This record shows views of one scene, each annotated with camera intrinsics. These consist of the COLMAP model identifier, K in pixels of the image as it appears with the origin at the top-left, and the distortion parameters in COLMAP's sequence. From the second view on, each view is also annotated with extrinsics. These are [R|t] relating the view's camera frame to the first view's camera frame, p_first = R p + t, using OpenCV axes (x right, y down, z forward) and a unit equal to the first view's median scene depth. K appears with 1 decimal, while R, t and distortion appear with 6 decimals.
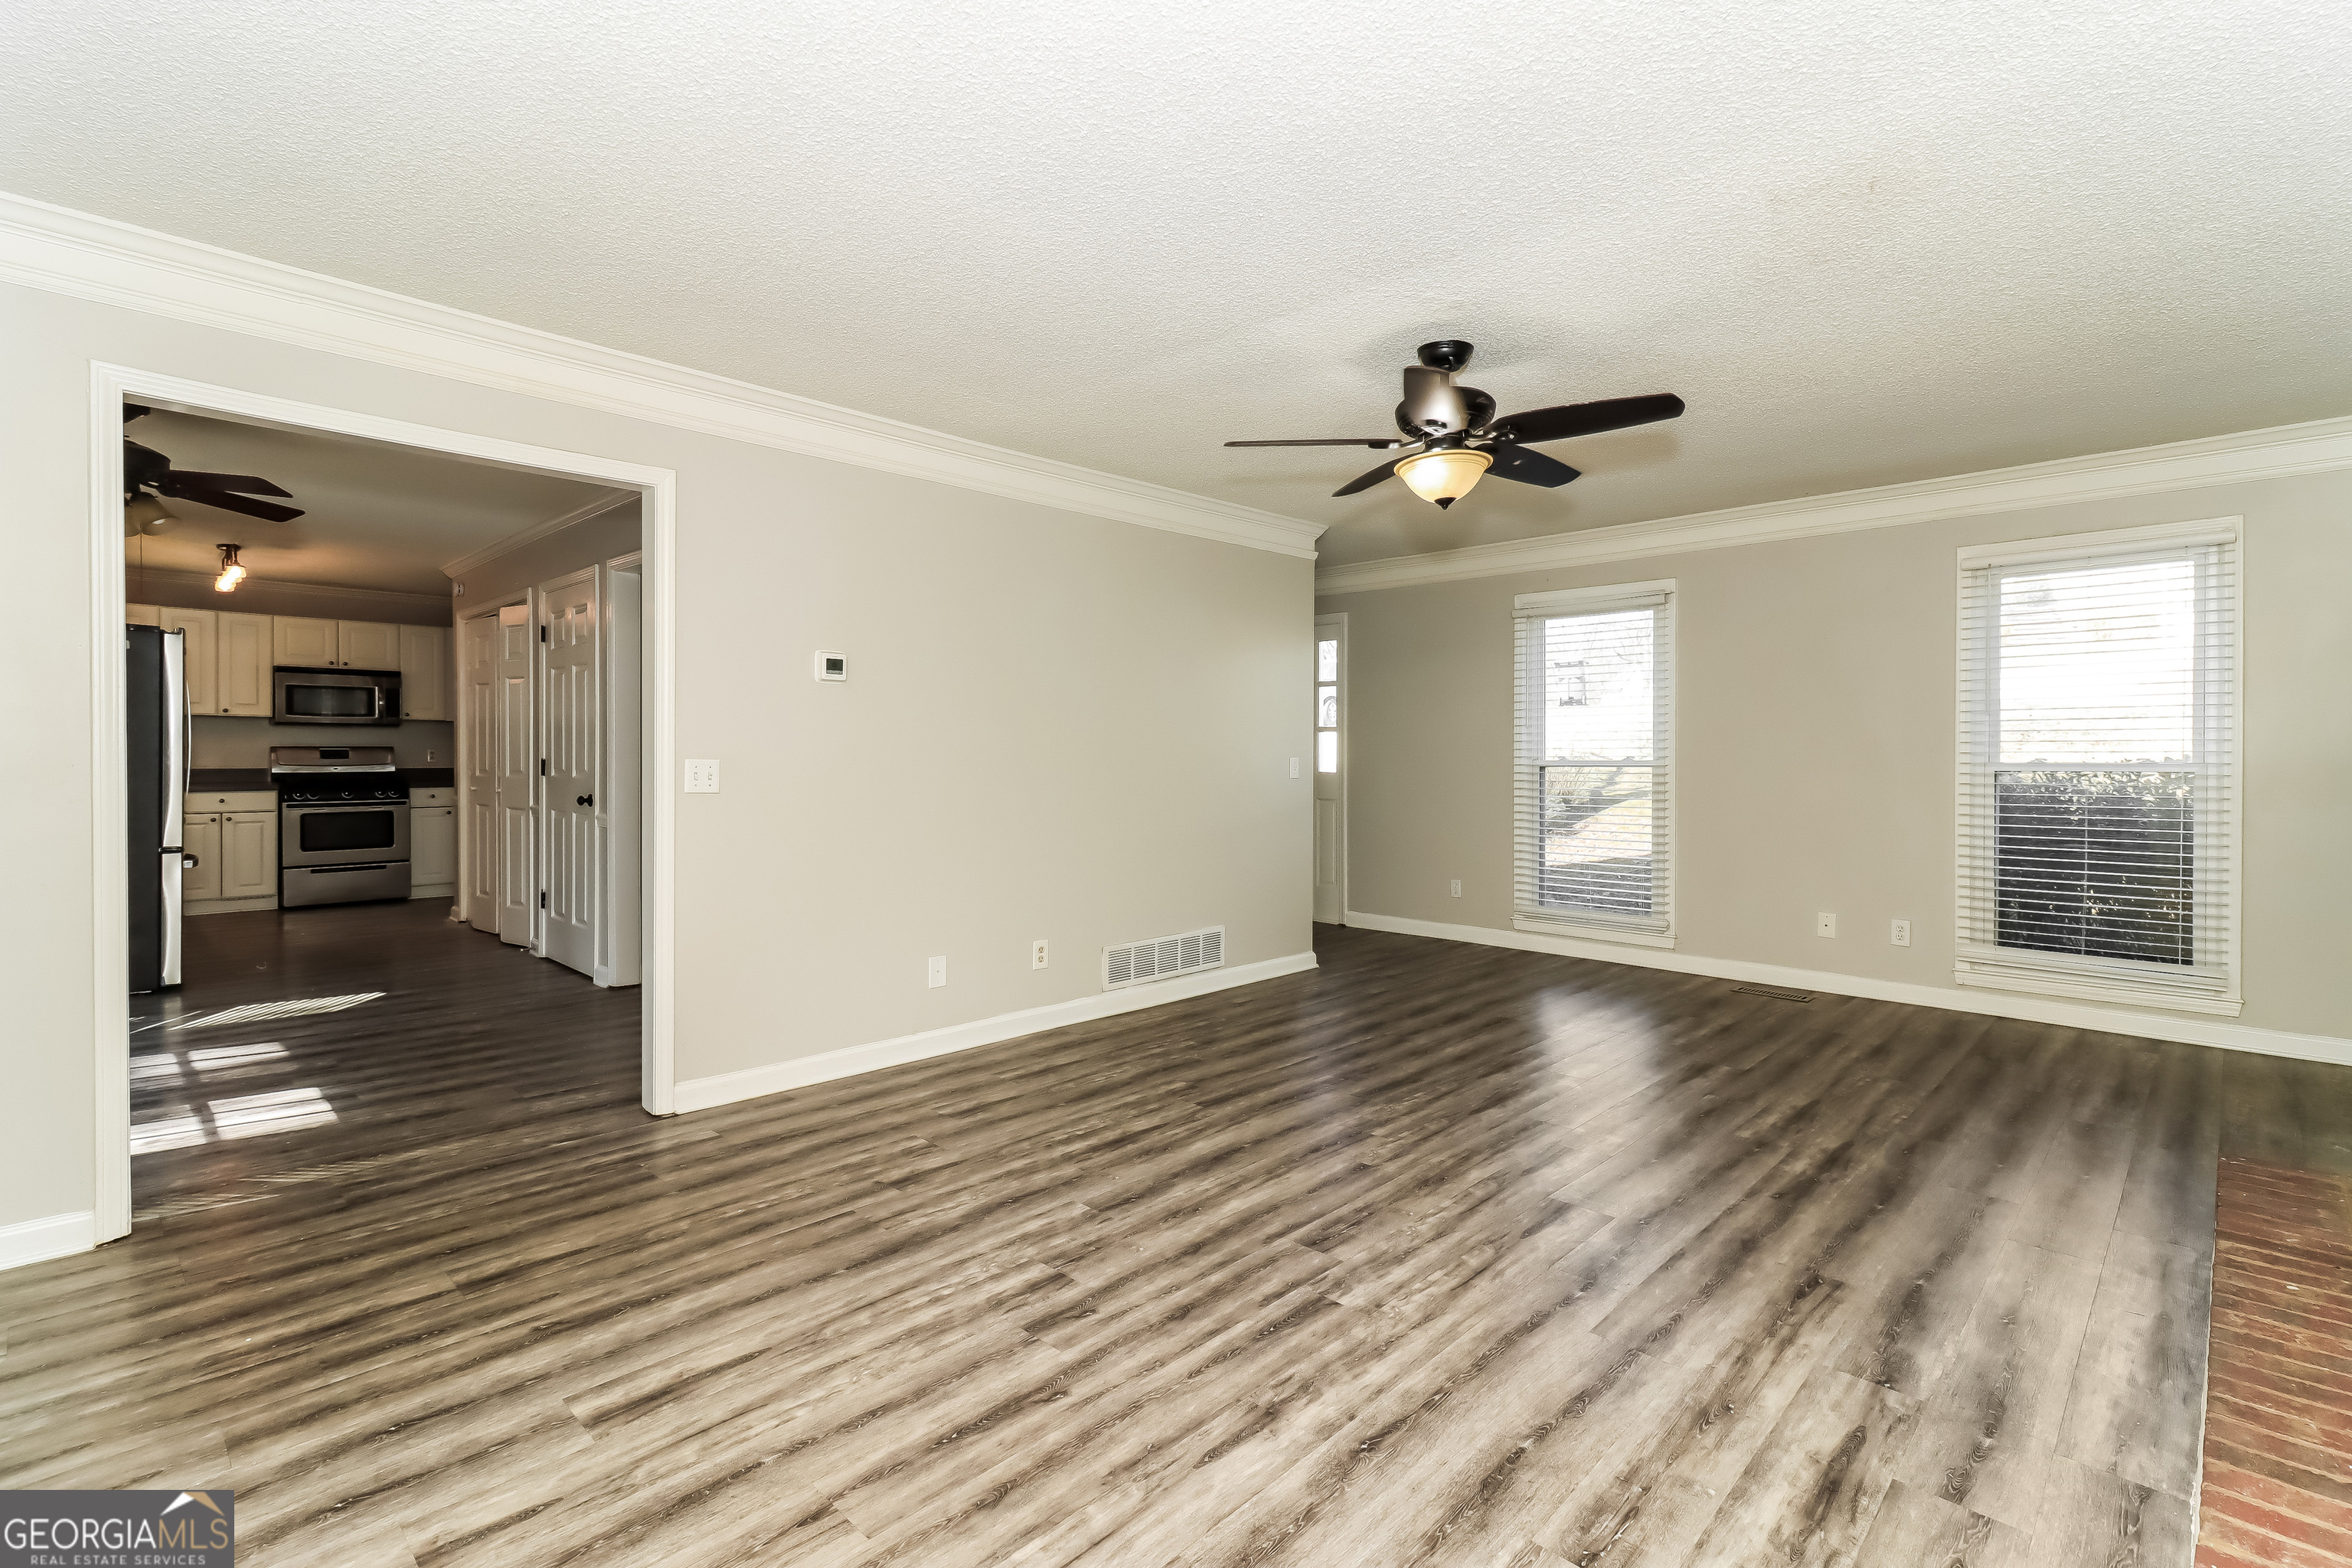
lens RADIAL K [[1088.0, 0, 1177.2], [0, 1088.0, 766.3], [0, 0, 1]] dist [0.018395, -0.000106]
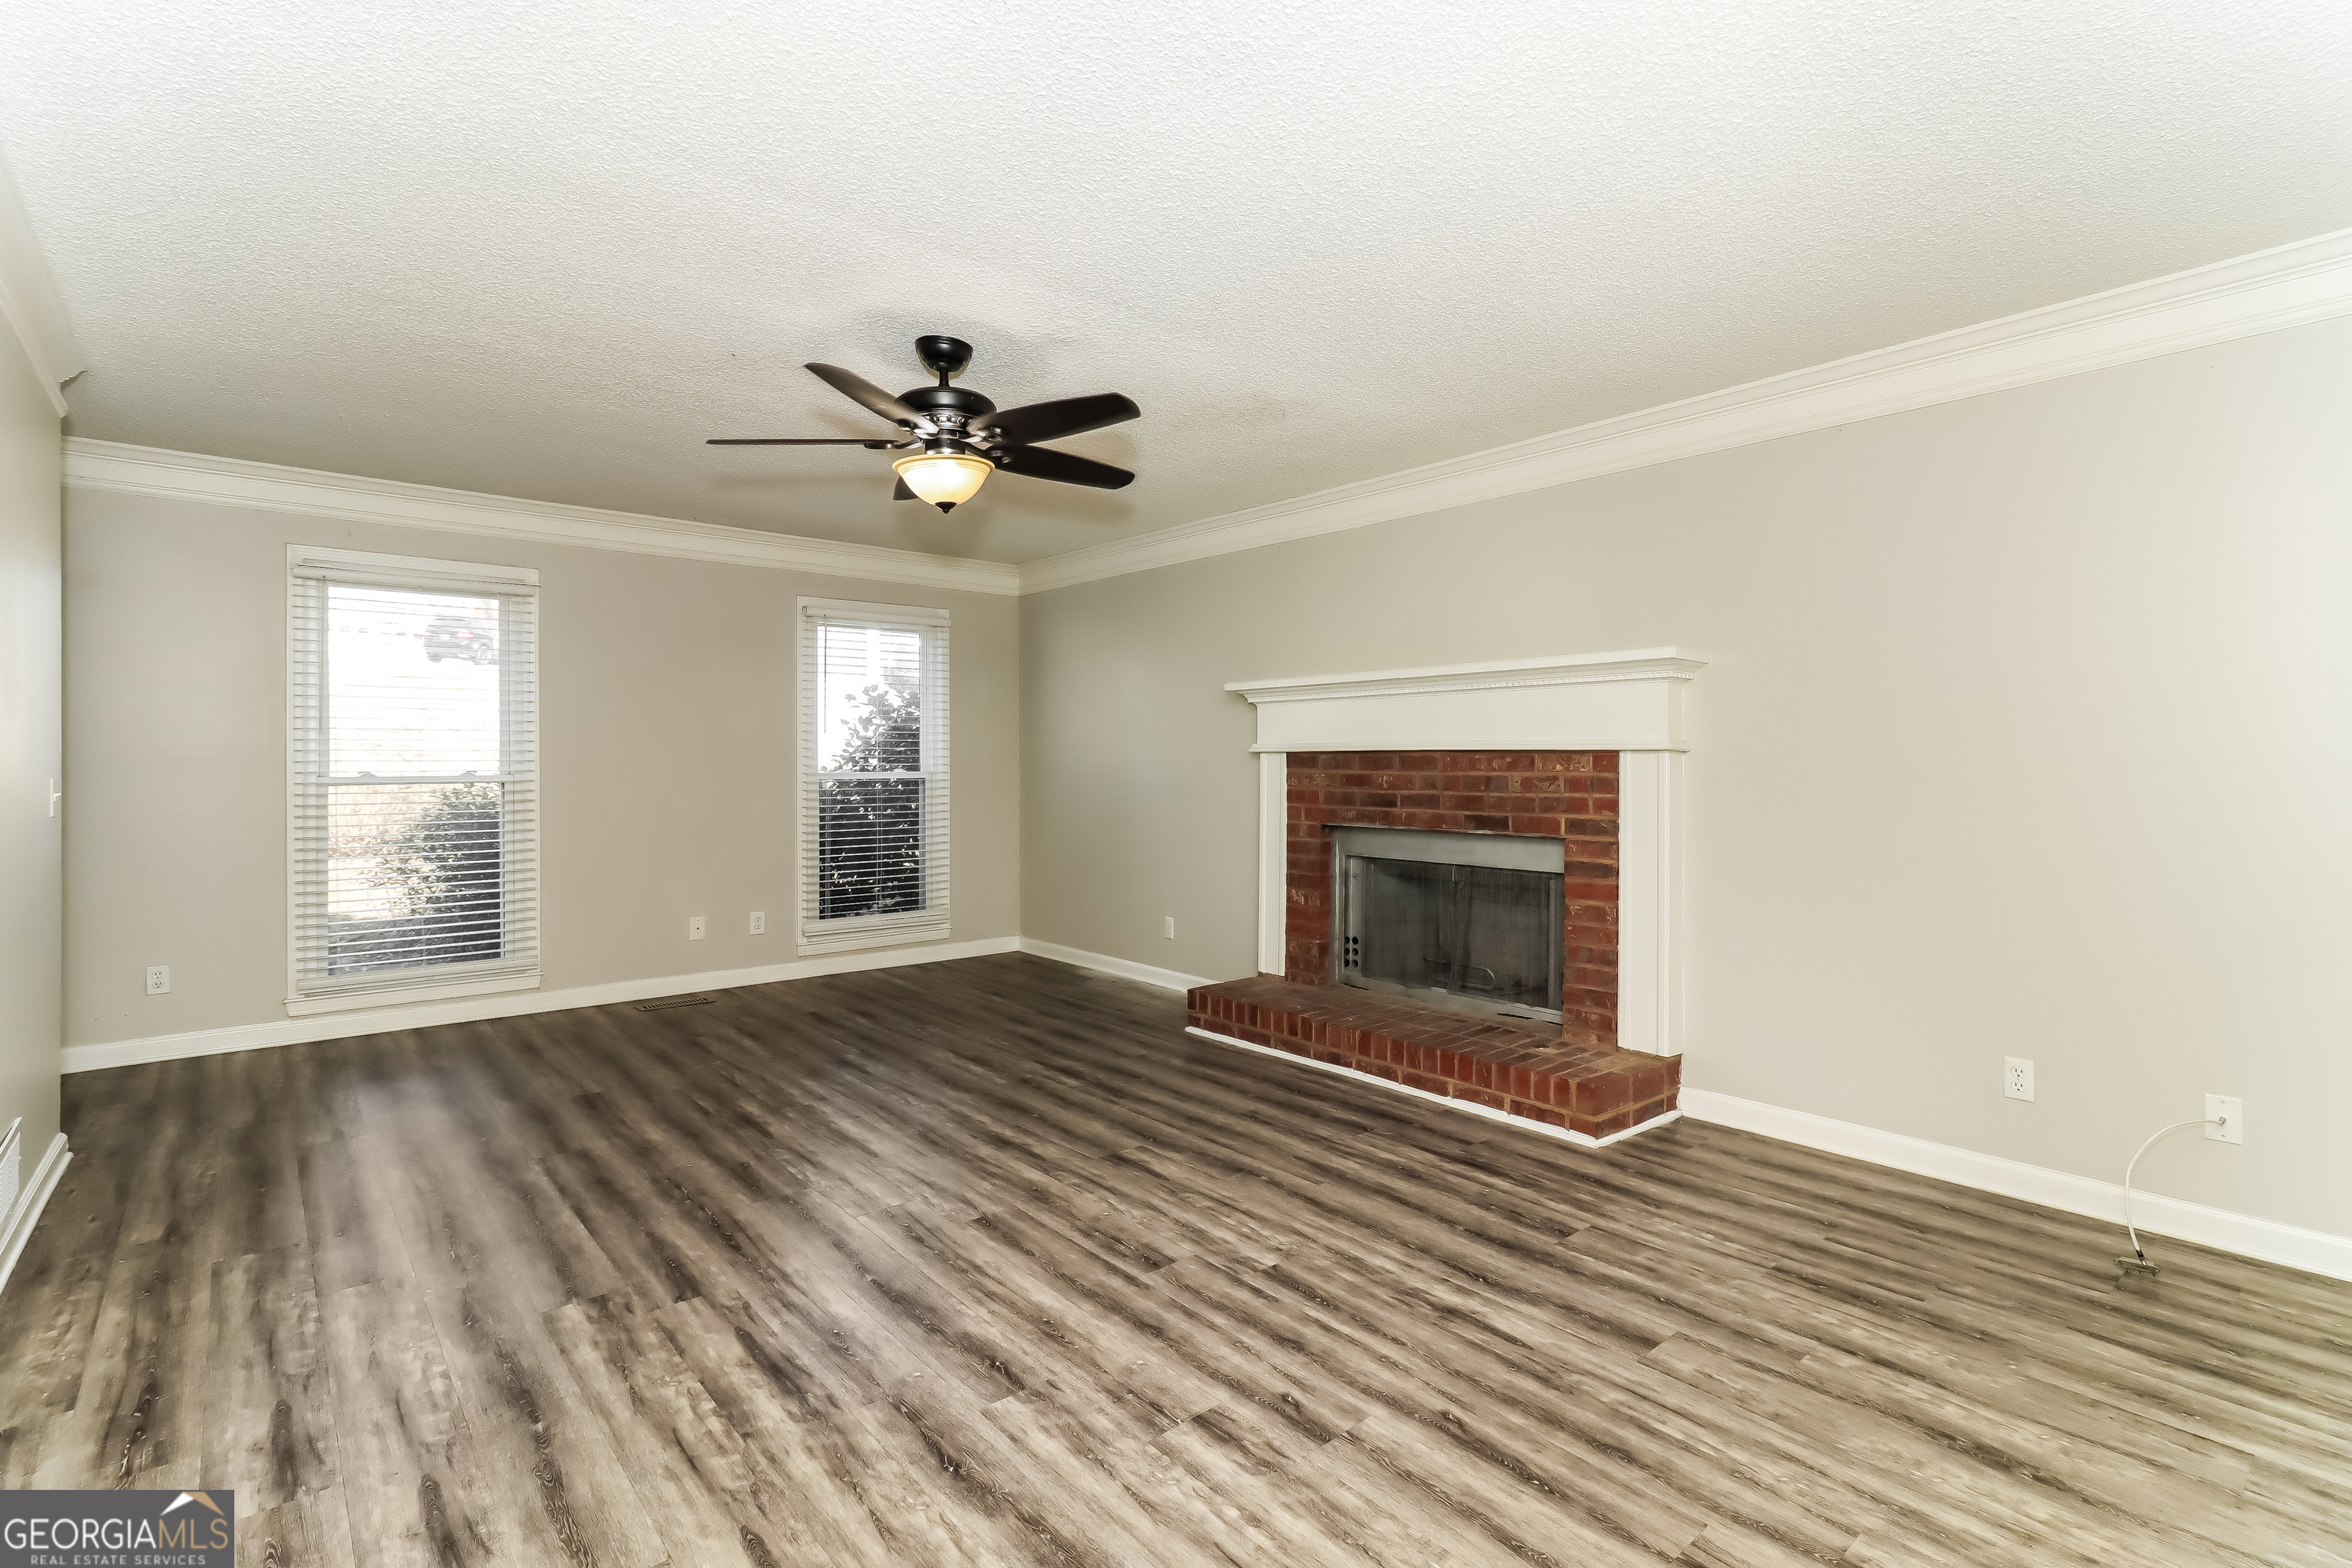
lens RADIAL K [[1088.0, 0, 1178.5], [0, 1088.0, 790.3], [0, 0, 1]] dist [0.018395, -0.000106]
pose [[0.085233, -0.022801, 0.996100, -0.857552], [0.009693, 0.999710, 0.022054, -0.018016], [-0.996314, 0.007775, 0.085429, 0.889434]]
